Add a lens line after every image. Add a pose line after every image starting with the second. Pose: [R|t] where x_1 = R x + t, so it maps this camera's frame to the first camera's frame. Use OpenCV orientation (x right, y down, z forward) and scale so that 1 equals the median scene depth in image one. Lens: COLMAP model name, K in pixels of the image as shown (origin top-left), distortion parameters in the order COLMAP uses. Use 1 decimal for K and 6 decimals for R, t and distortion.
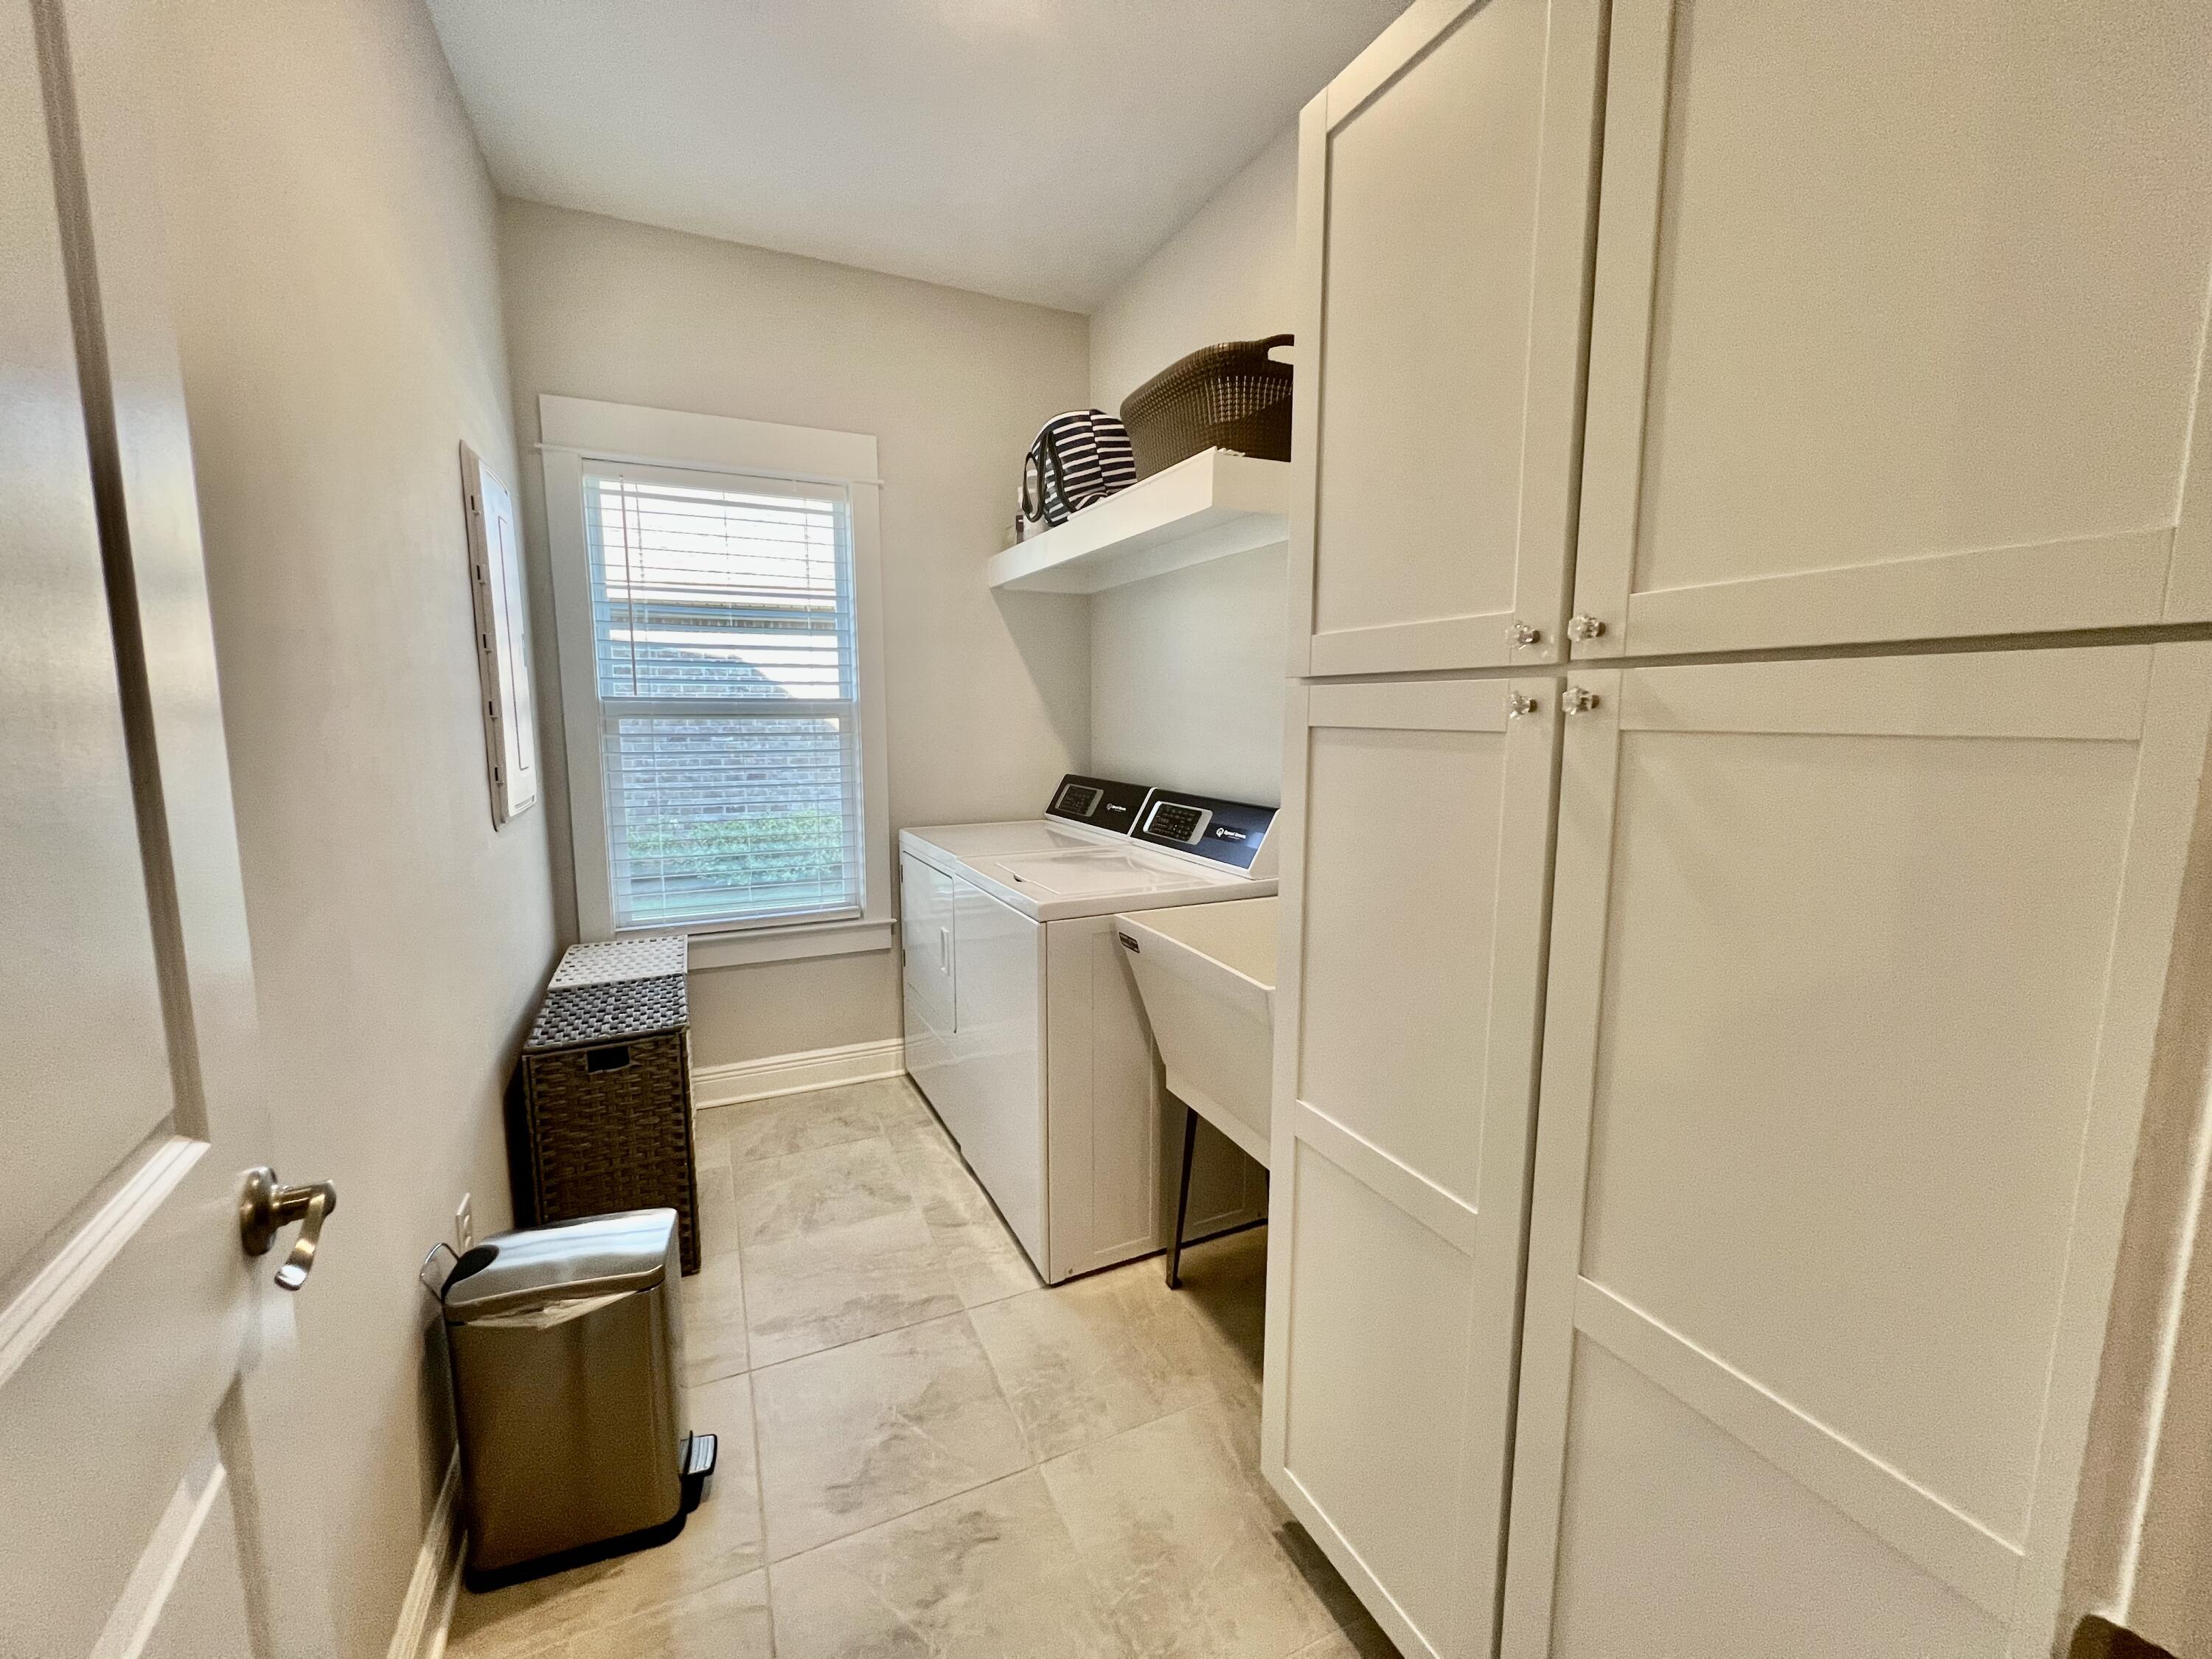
lens RADIAL K [[884.7, 0, 1099.7], [0, 884.7, 830.0], [0, 0, 1]] dist [-0.002450, 0.000713]
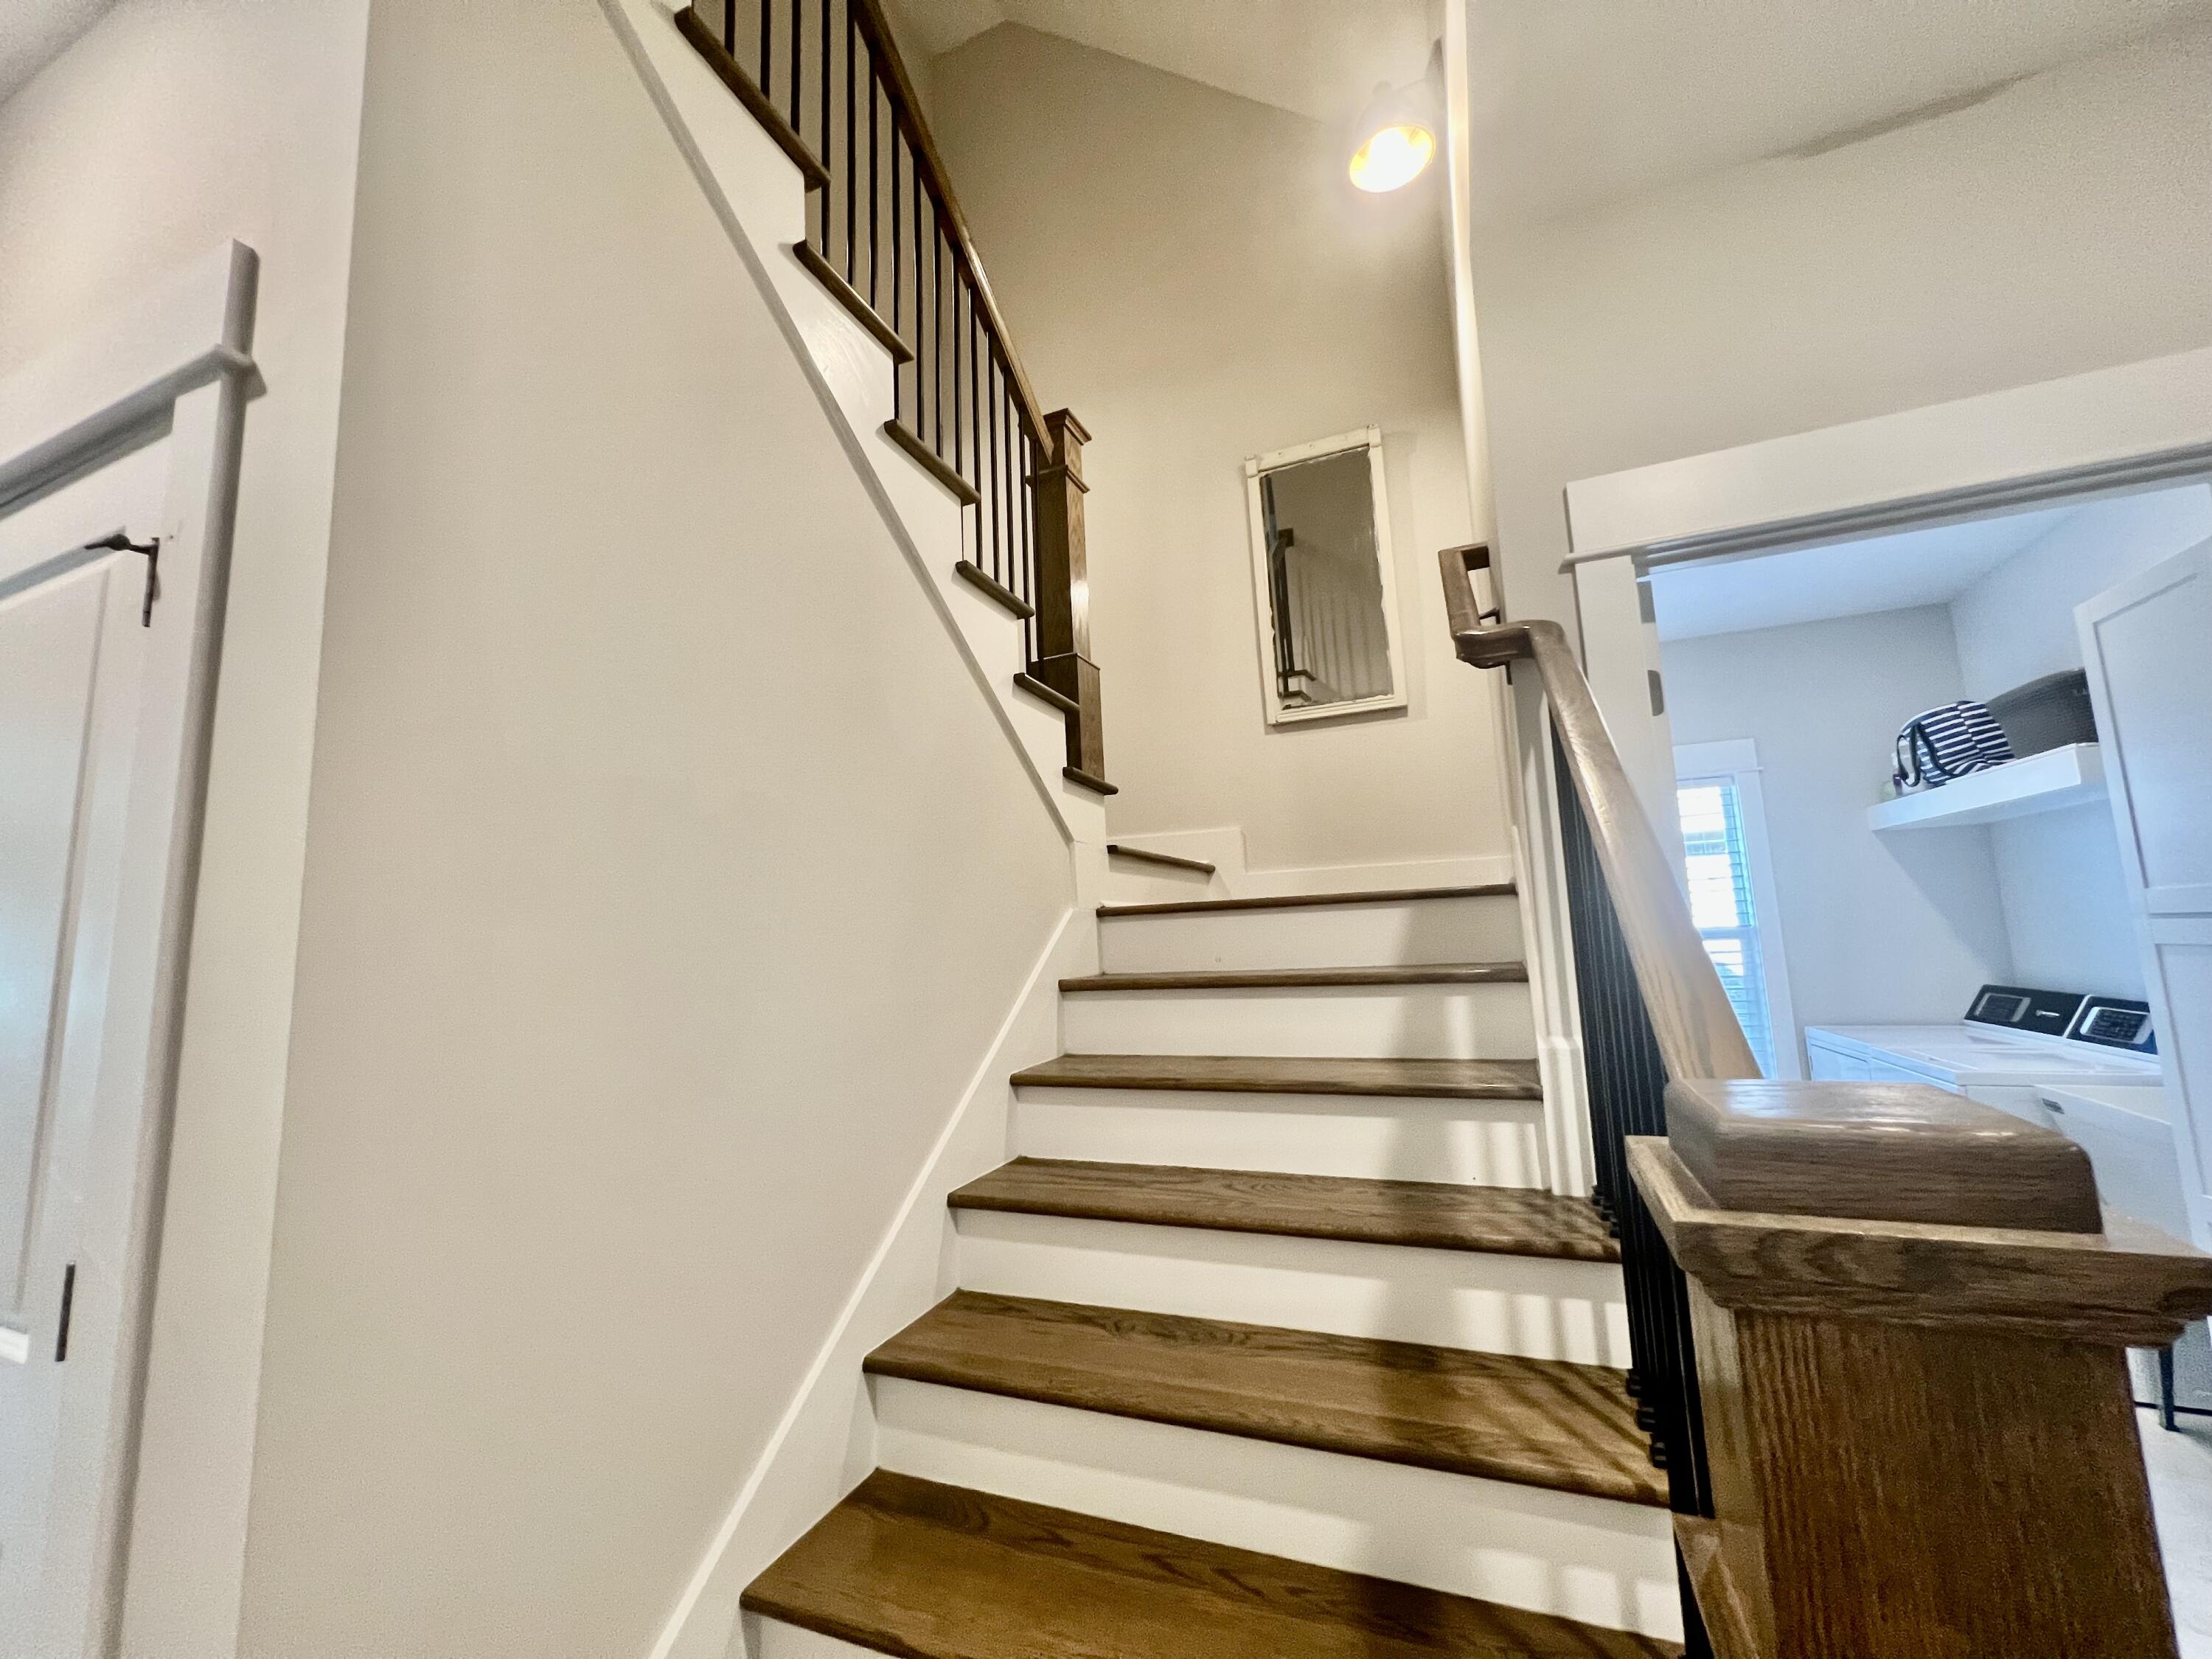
lens RADIAL K [[884.7, 0, 1094.6], [0, 884.7, 830.3], [0, 0, 1]] dist [-0.002450, 0.000713]
pose [[0.661784, -0.130155, -0.738310, 0.081791], [-0.055017, 0.973727, -0.220972, 0.067705], [0.747673, 0.186855, 0.637236, -0.724980]]
